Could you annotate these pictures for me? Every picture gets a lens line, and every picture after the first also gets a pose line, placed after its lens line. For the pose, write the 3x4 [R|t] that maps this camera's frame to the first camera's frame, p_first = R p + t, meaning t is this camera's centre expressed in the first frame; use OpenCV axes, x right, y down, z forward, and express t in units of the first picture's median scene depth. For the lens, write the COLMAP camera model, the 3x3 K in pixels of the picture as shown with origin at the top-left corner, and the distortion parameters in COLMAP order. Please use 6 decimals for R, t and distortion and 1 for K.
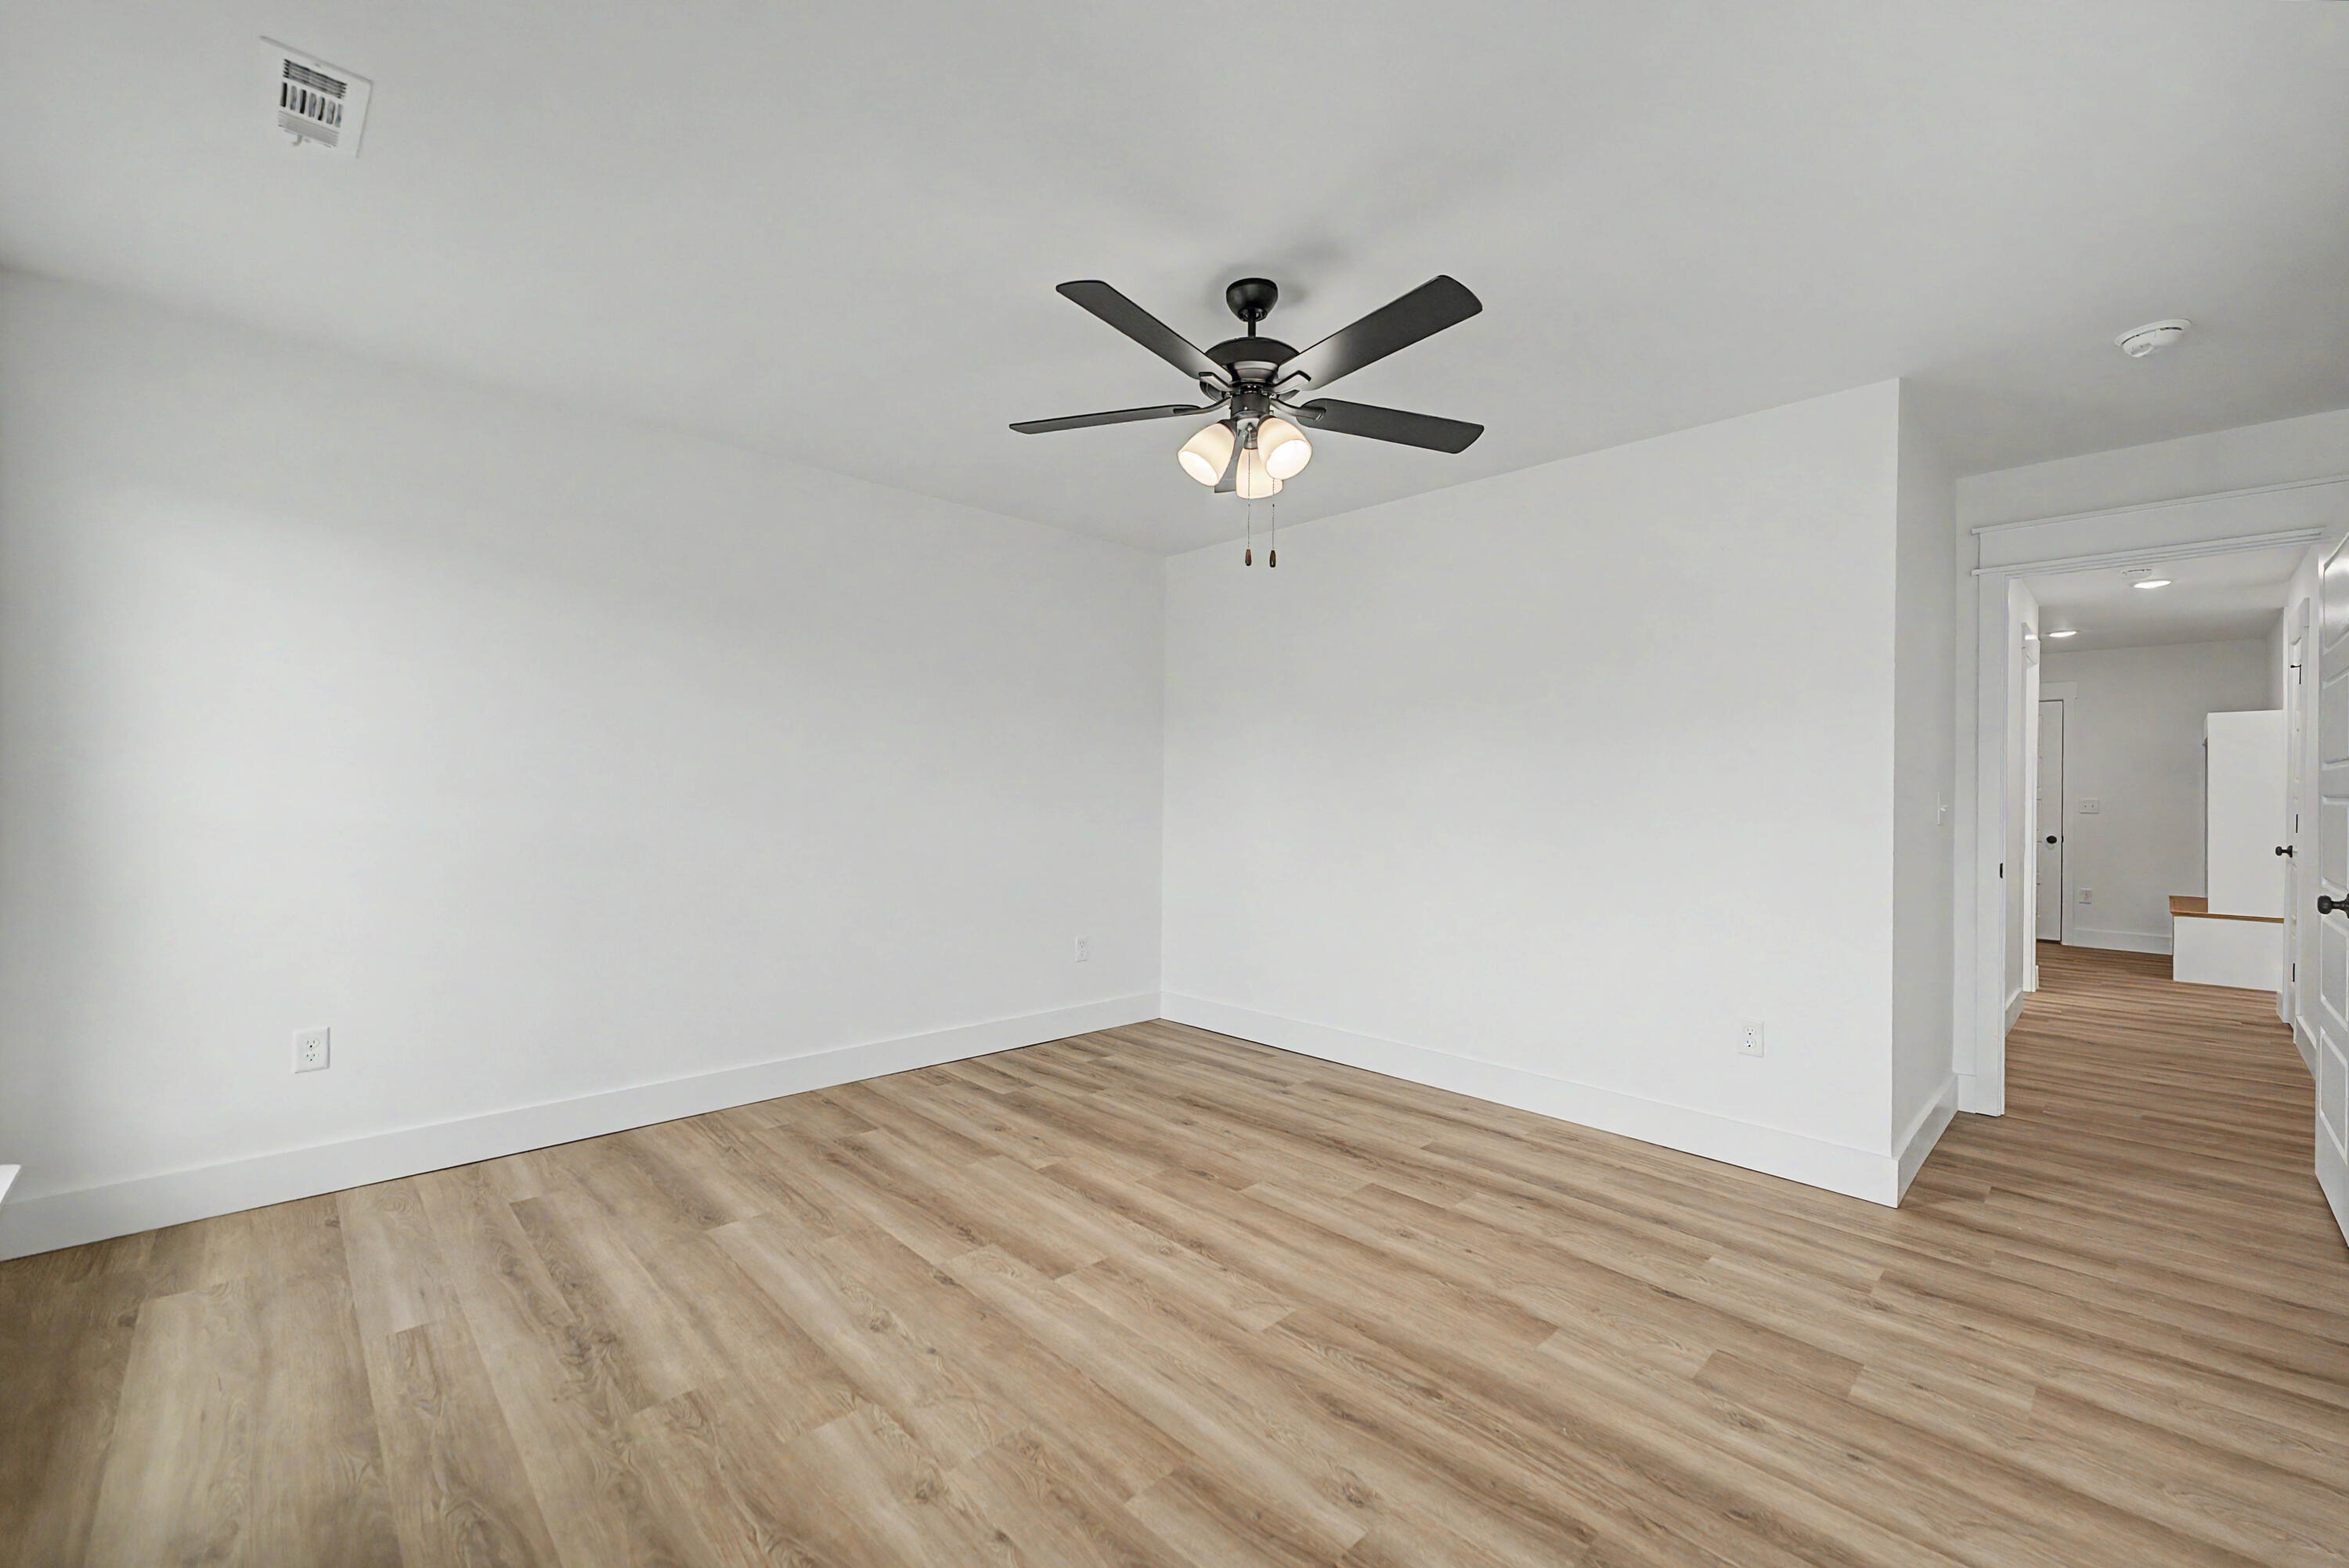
lens RADIAL K [[959.0, 0, 1153.6], [0, 959.0, 785.2], [0, 0, 1]] dist [0.000525, 0.000064]
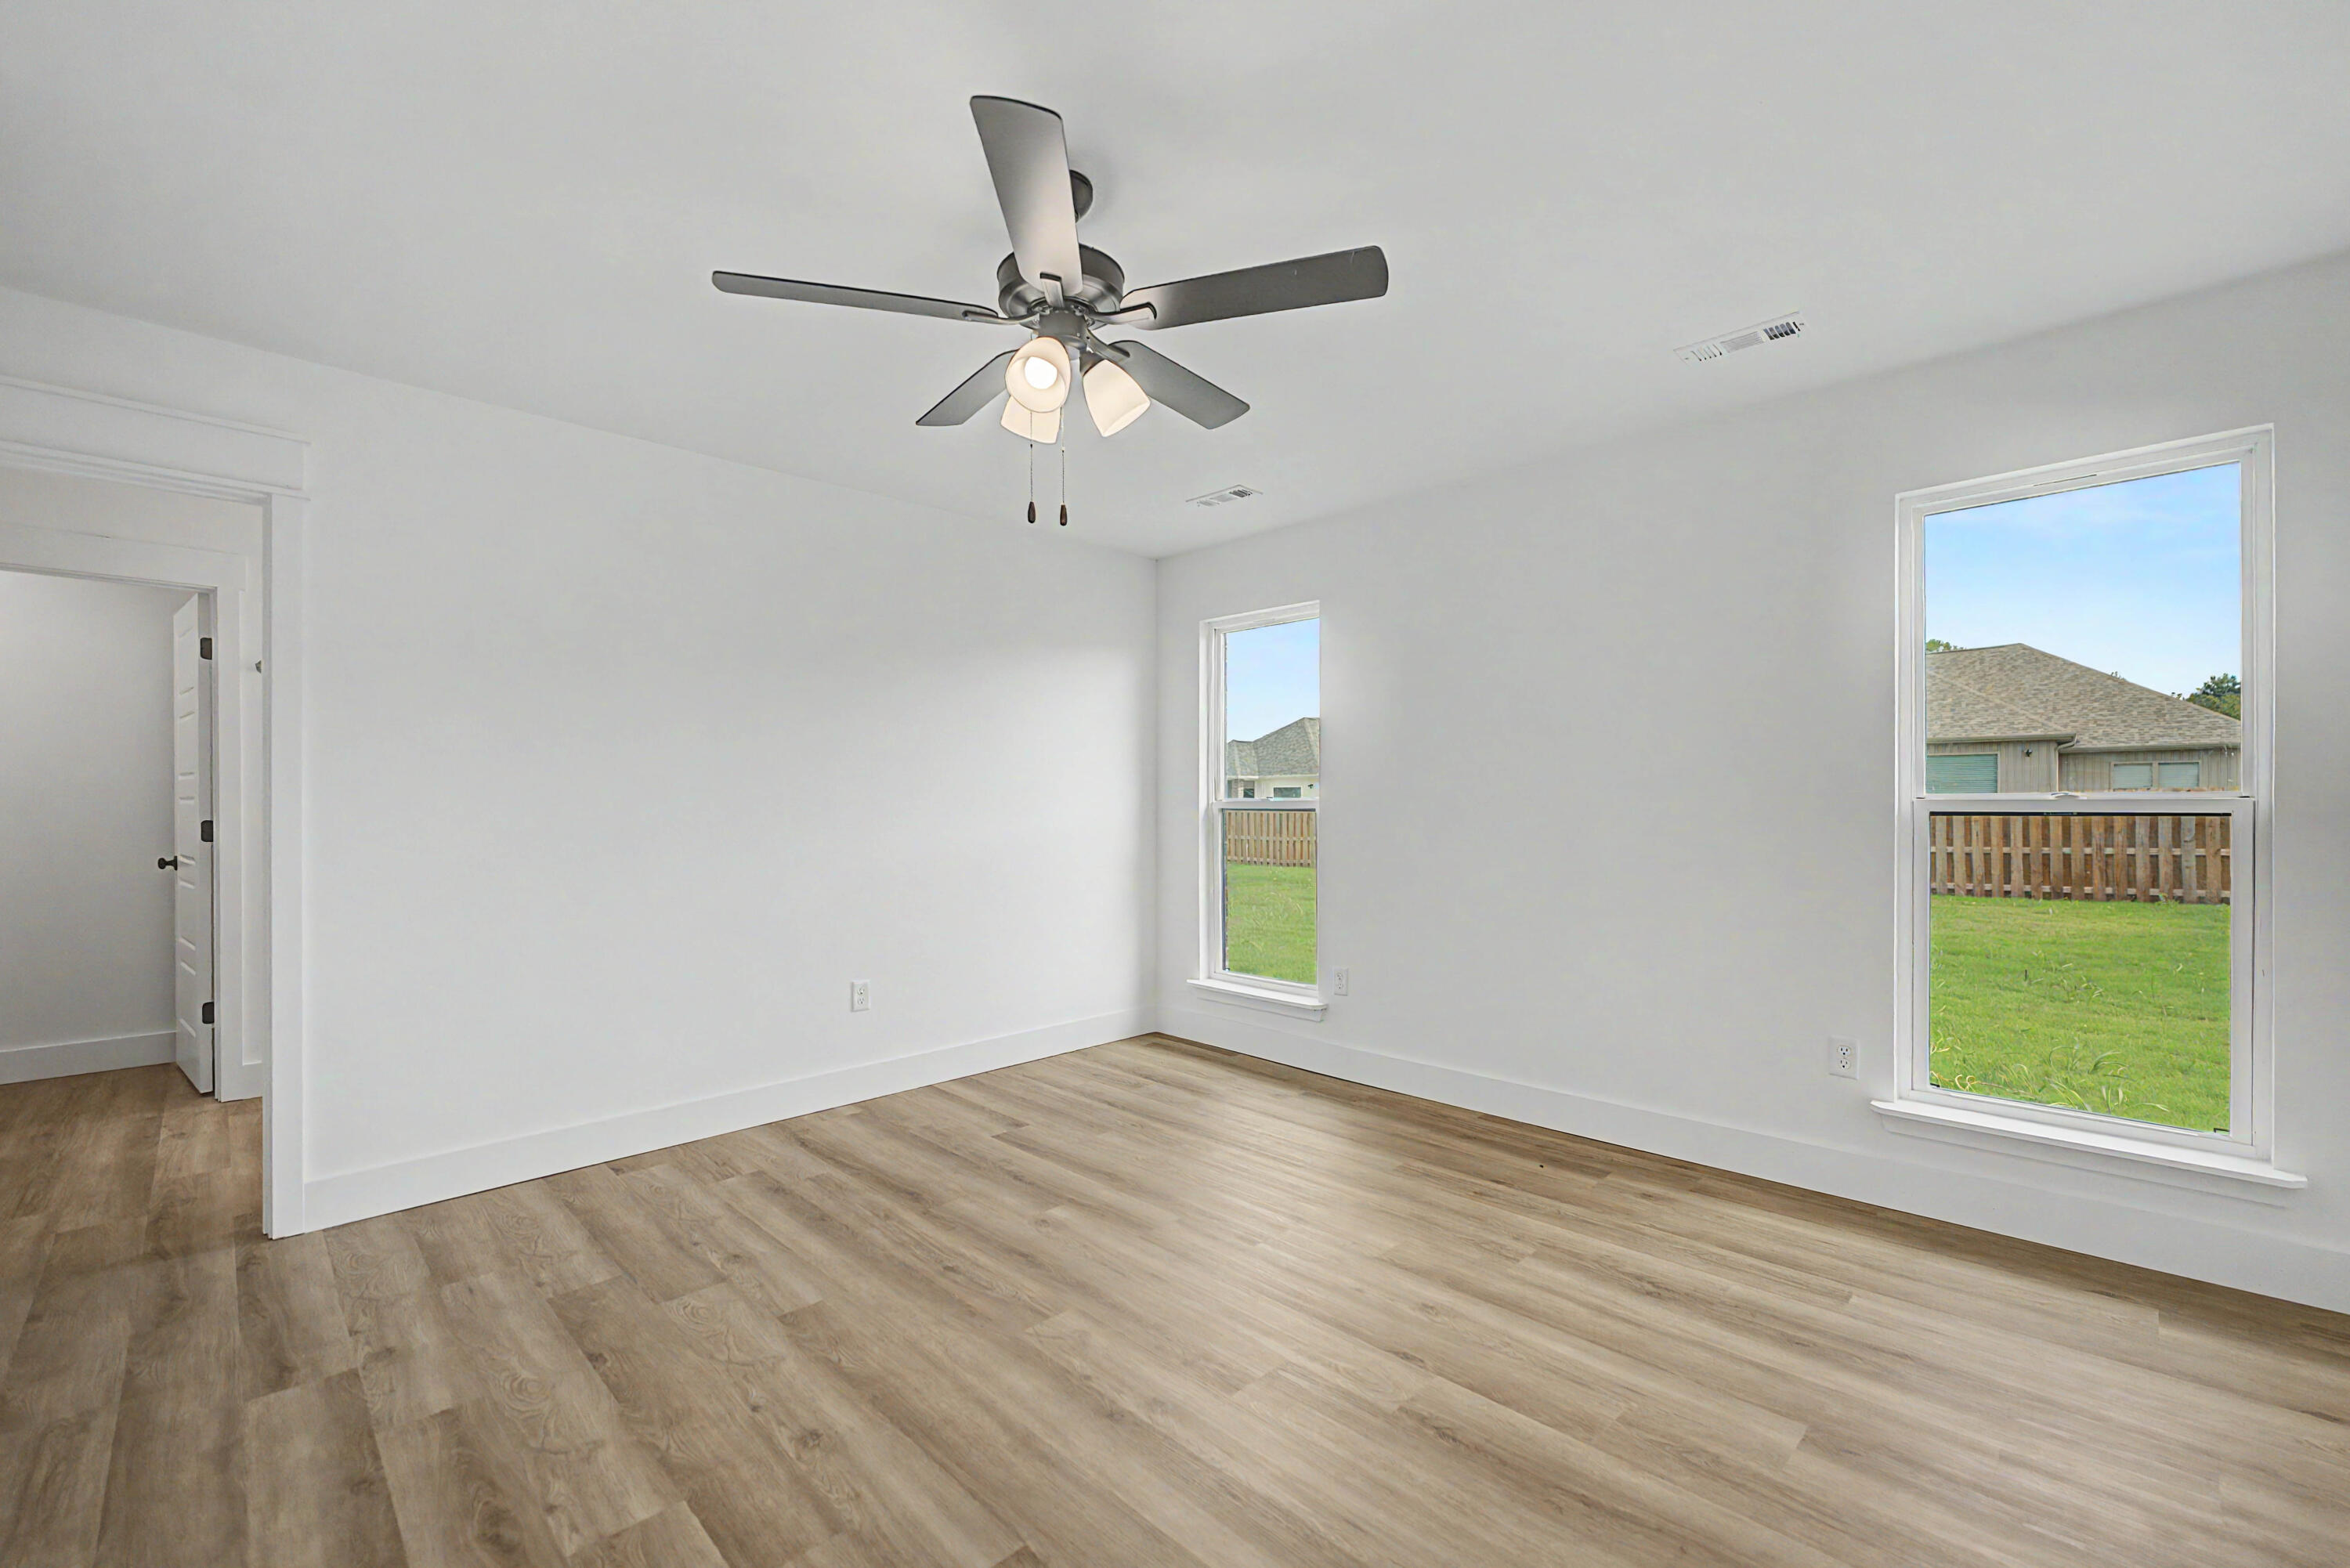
lens RADIAL K [[966.8, 0, 1178.7], [0, 966.8, 803.9], [0, 0, 1]] dist [0.000496, 0.000108]
pose [[-0.999223, -0.006959, -0.038788, 0.026020], [-0.006652, 0.999946, -0.008036, 0.012100], [0.038842, -0.007772, -0.999215, 1.574418]]
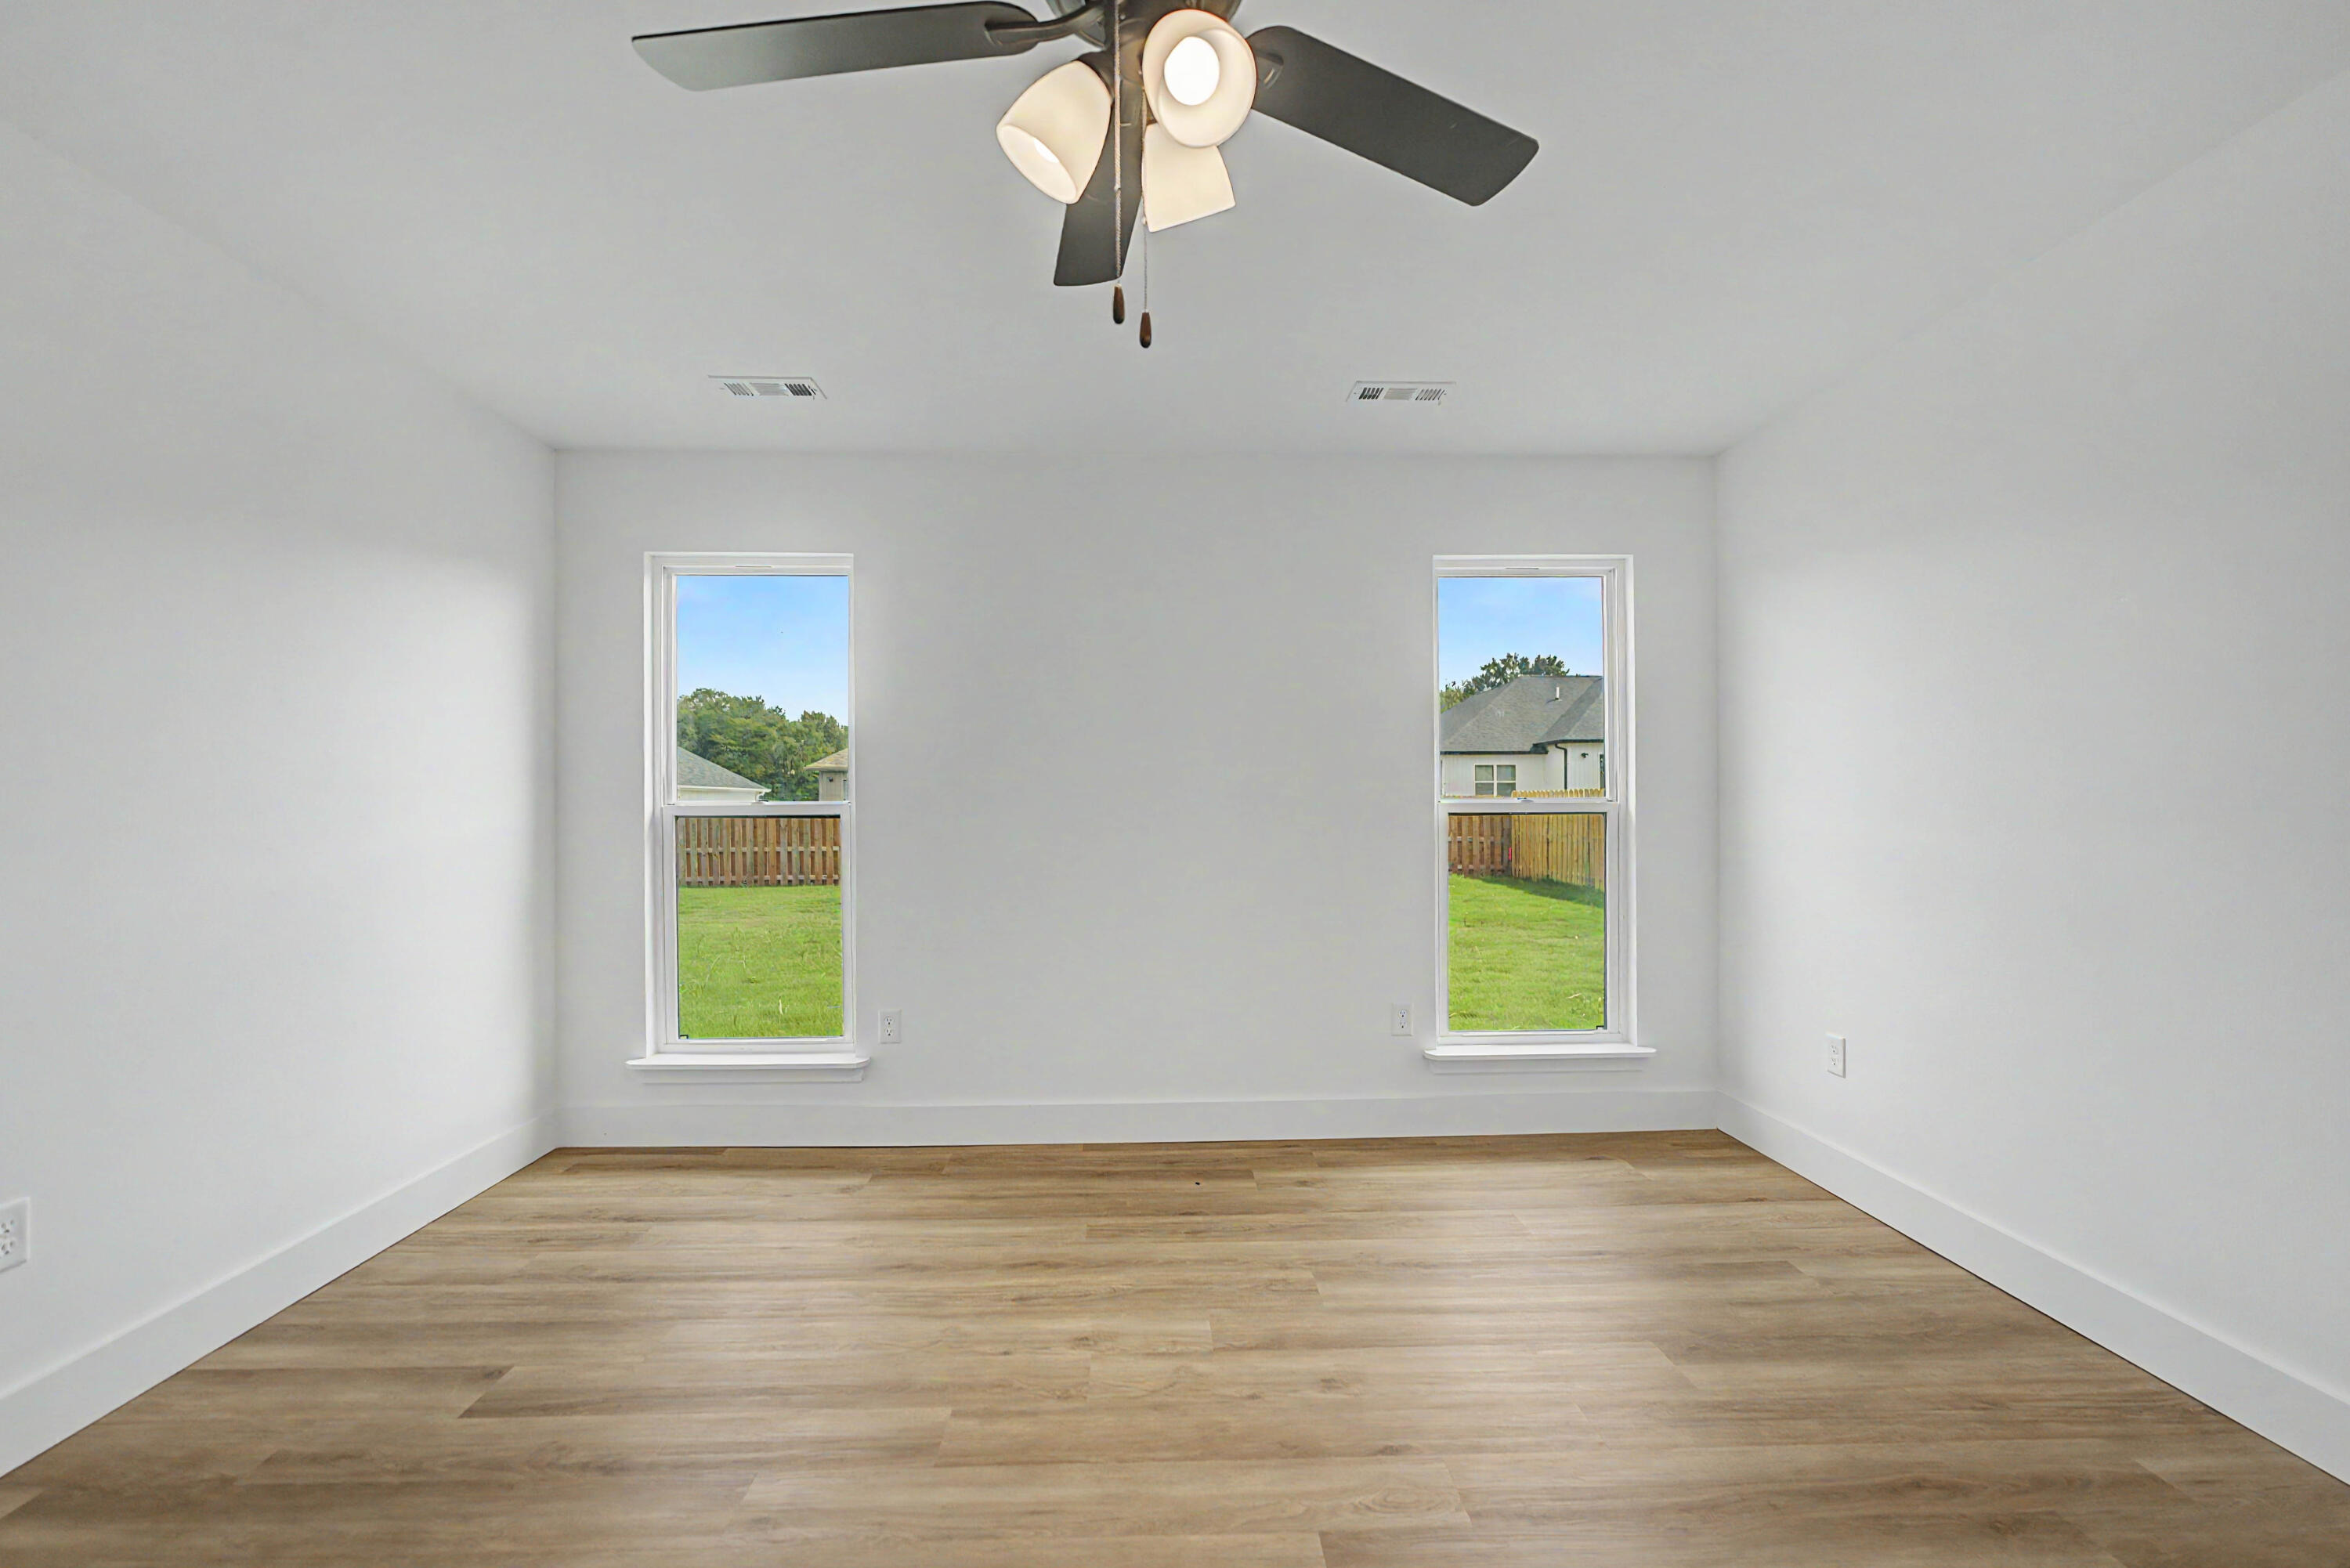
lens RADIAL K [[960.0, 0, 1169.7], [0, 960.0, 798.3], [0, 0, 1]] dist [0.000174, -0.000073]
pose [[-0.660023, -0.011807, -0.751153, 0.397452], [0.004891, 0.999788, -0.020012, 0.012142], [0.751230, -0.016883, -0.659825, 1.148586]]
